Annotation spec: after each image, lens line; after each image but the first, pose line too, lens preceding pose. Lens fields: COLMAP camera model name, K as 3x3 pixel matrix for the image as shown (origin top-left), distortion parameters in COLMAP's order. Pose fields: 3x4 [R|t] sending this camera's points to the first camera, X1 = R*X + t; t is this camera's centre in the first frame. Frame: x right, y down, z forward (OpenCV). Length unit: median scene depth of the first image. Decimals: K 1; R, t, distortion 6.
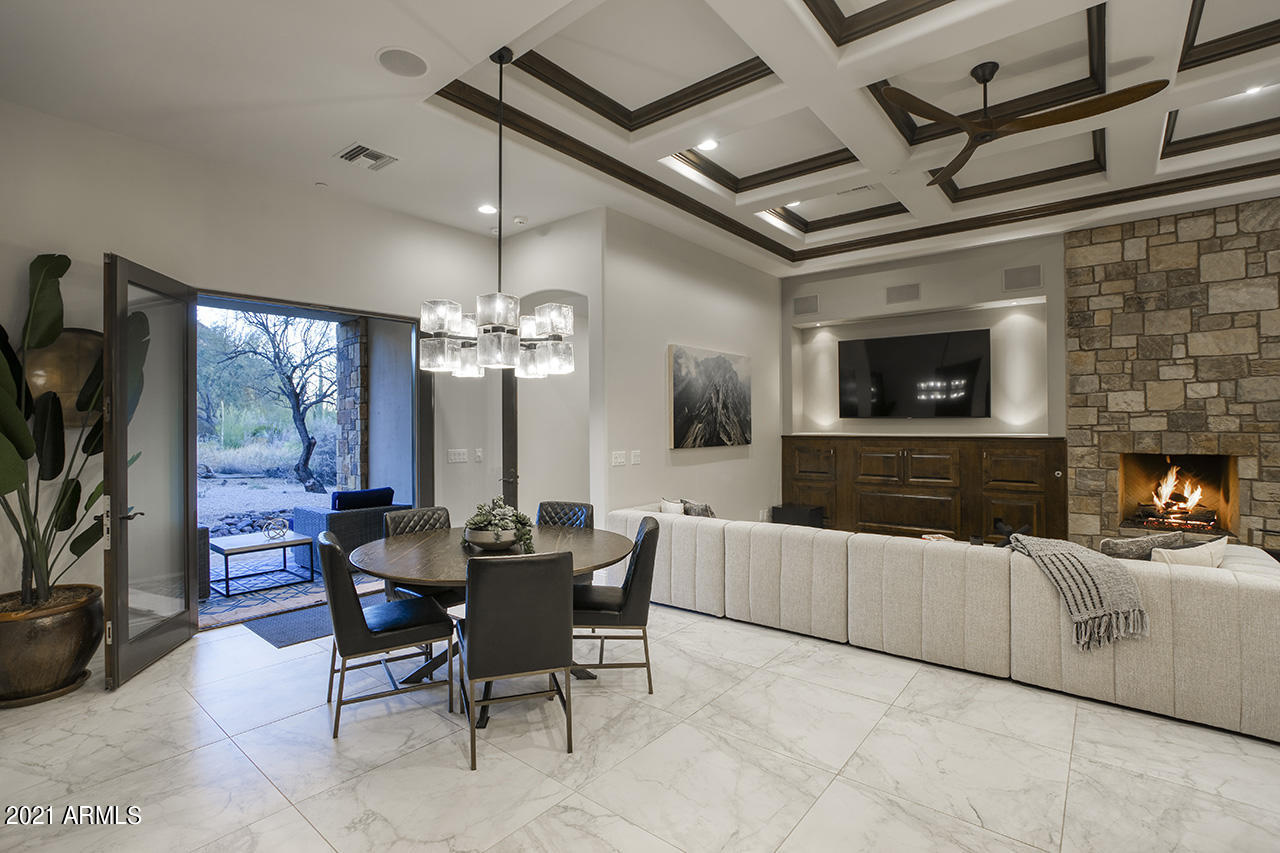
lens RADIAL K [[594.7, 0, 637.3], [0, 594.7, 422.1], [0, 0, 1]] dist [-0.040524, 0.013026]
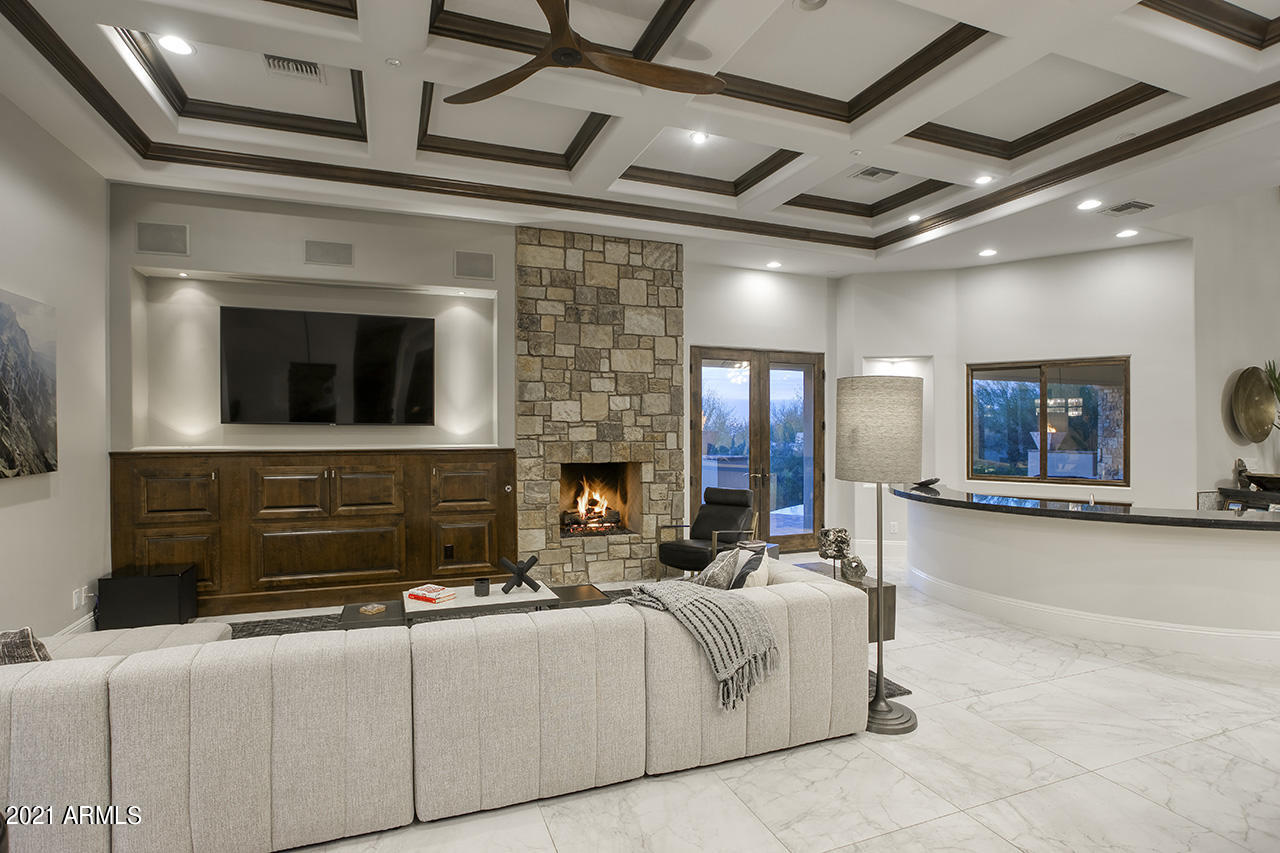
lens RADIAL K [[639.4, 0, 641.9], [0, 639.4, 434.5], [0, 0, 1]] dist [-0.040971, 0.009637]
pose [[0.491802, -0.004078, 0.870697, -0.045182], [-0.008553, 0.999918, 0.009514, -0.007003], [-0.870665, -0.012127, 0.491727, 0.343341]]
